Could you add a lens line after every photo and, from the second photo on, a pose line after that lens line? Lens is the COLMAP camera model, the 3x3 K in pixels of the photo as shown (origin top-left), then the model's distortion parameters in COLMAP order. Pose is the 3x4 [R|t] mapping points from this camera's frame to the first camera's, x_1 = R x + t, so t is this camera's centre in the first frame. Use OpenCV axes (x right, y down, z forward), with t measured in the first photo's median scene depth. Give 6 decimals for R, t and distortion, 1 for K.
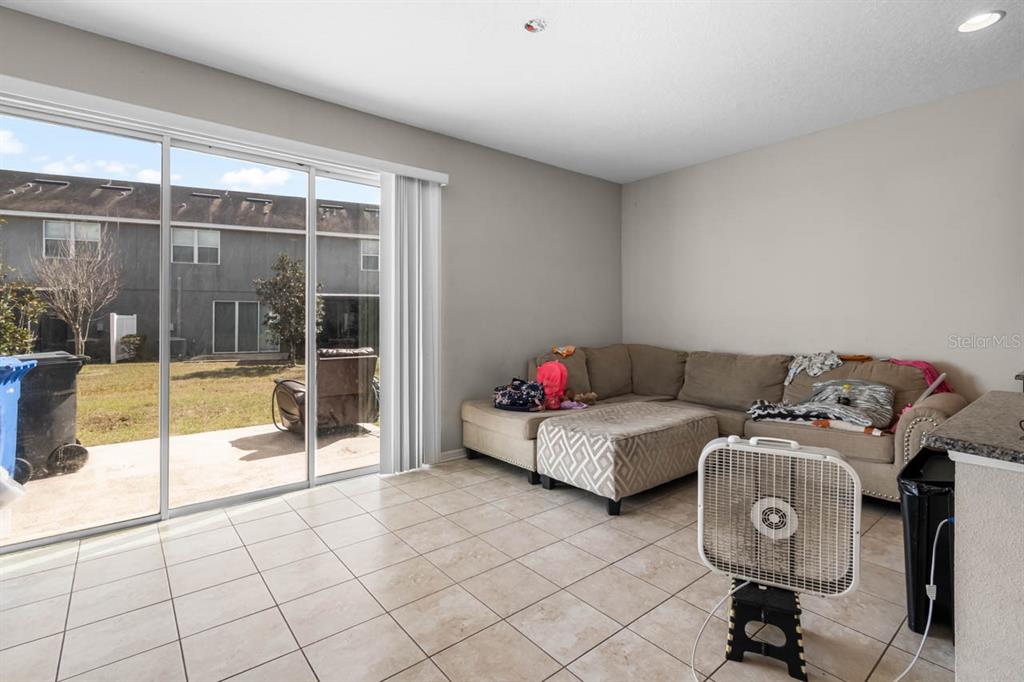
lens RADIAL K [[470.9, 0, 510.1], [0, 470.9, 320.9], [0, 0, 1]] dist [-0.000774, -0.000260]
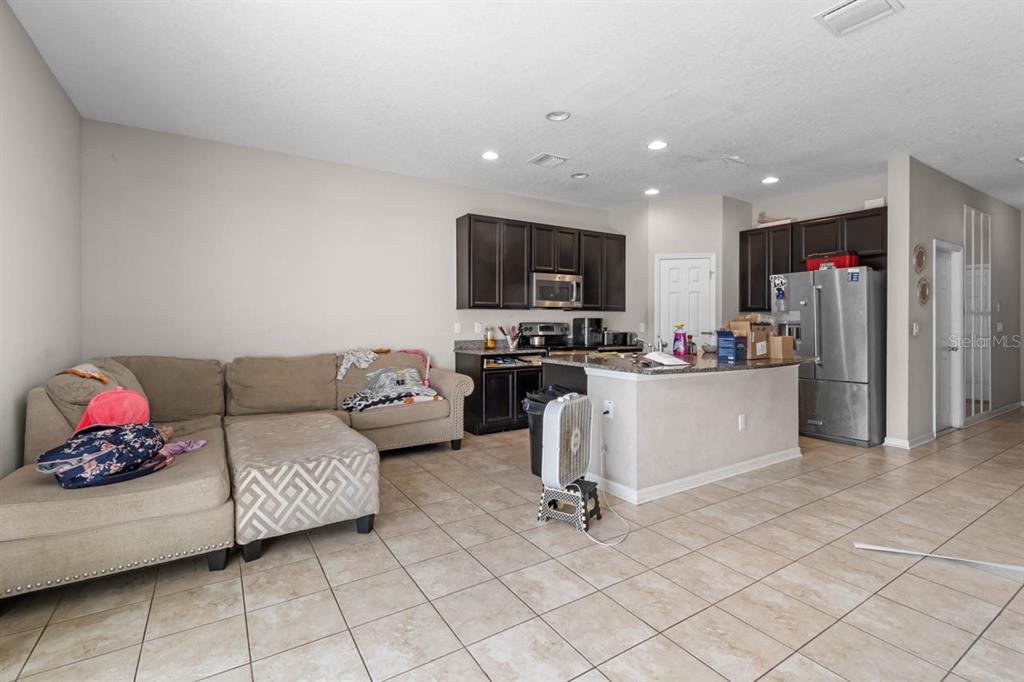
lens RADIAL K [[470.9, 0, 510.1], [0, 470.9, 320.9], [0, 0, 1]] dist [-0.000774, -0.000260]
pose [[0.116814, 0.002366, 0.993151, -0.603828], [0.002780, 0.999992, -0.002709, -0.001575], [-0.993150, 0.003077, 0.116807, 0.548575]]
